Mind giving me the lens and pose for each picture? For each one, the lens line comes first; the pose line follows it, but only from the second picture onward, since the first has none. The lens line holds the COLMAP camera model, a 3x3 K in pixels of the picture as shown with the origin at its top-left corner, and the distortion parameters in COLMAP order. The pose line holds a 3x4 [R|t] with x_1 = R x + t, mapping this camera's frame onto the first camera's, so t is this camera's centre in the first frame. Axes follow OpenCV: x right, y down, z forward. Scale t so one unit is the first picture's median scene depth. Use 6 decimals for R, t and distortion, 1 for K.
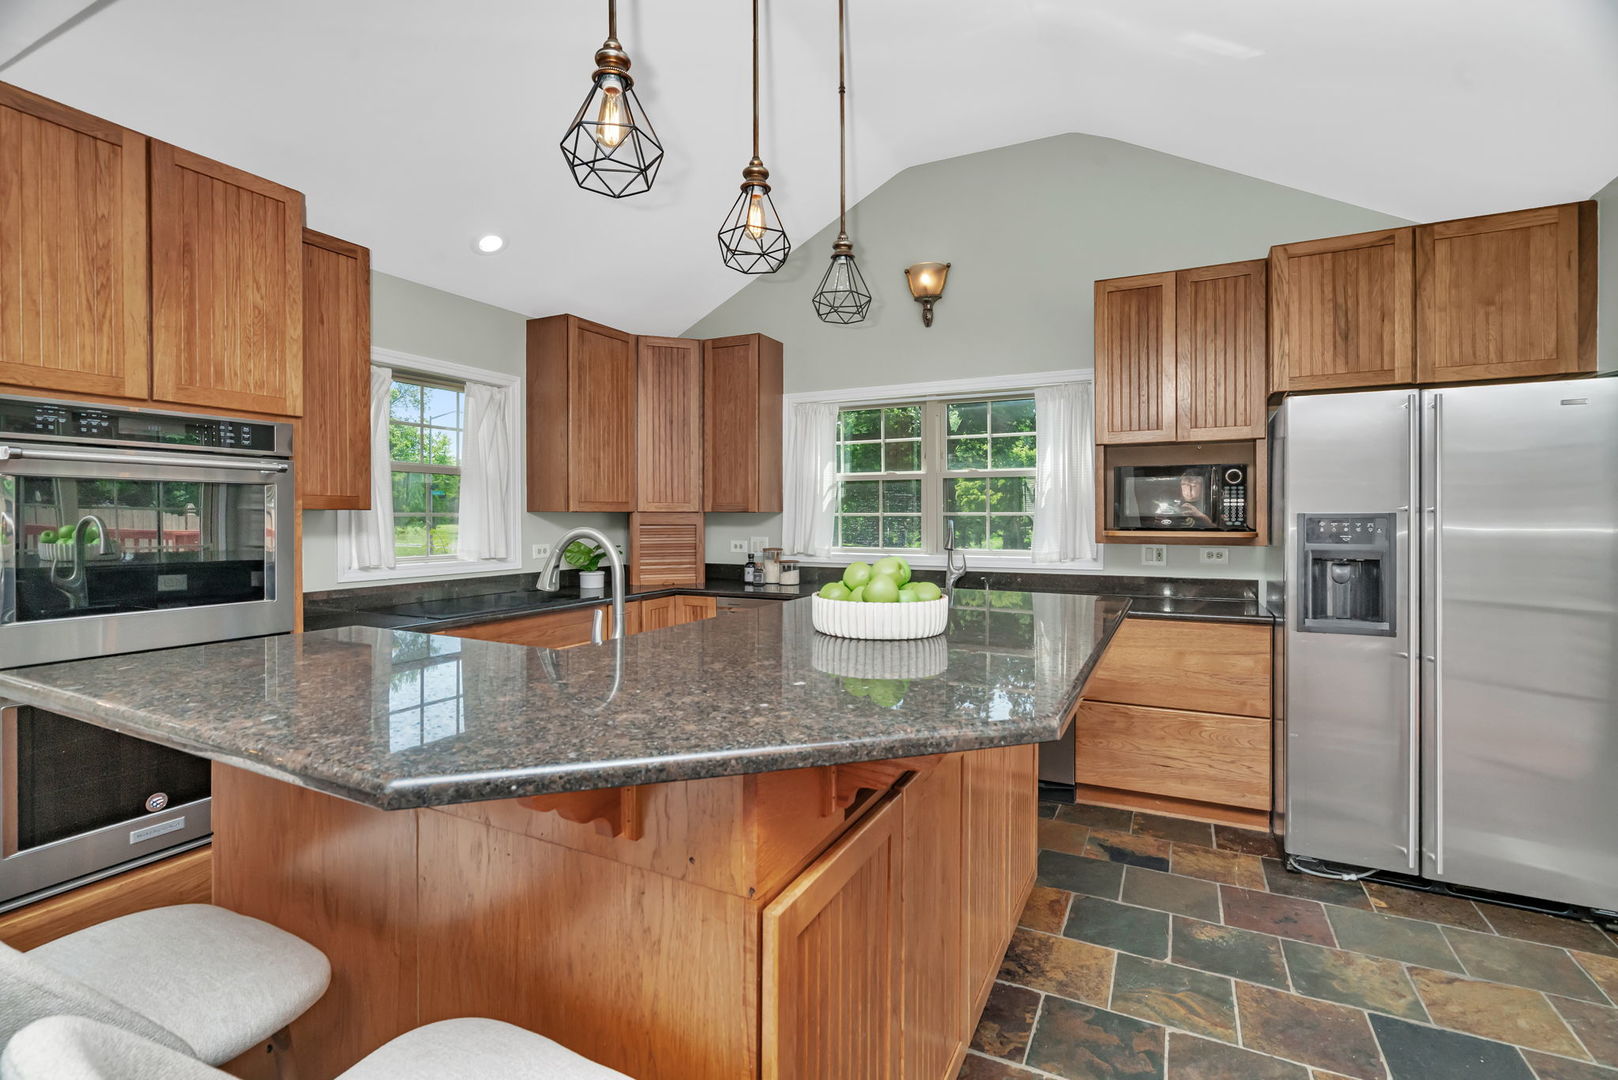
lens RADIAL K [[746.2, 0, 806.0], [0, 746.2, 527.5], [0, 0, 1]] dist [-0.003997, -0.000331]
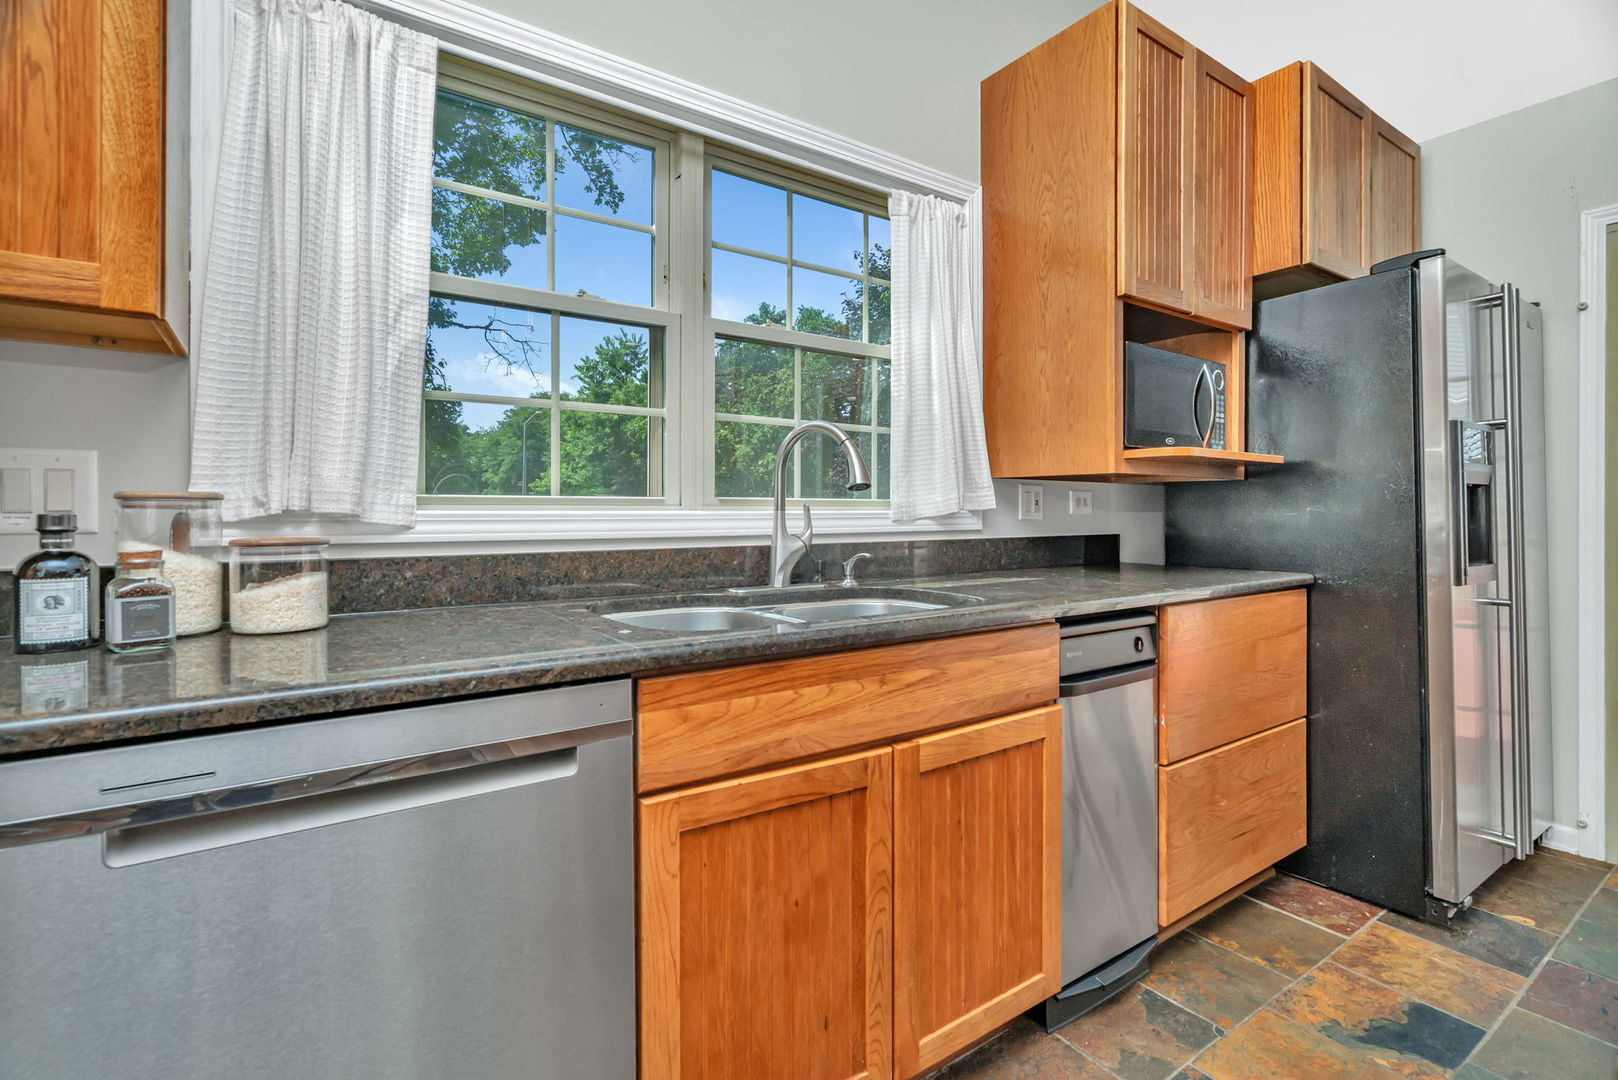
lens RADIAL K [[746.2, 0, 802.7], [0, 746.2, 525.1], [0, 0, 1]] dist [-0.003997, -0.000331]
pose [[0.489847, -0.015967, 0.871662, -0.181060], [0.011667, 0.999863, 0.011759, 0.045066], [-0.871730, 0.004410, 0.489967, 0.830578]]
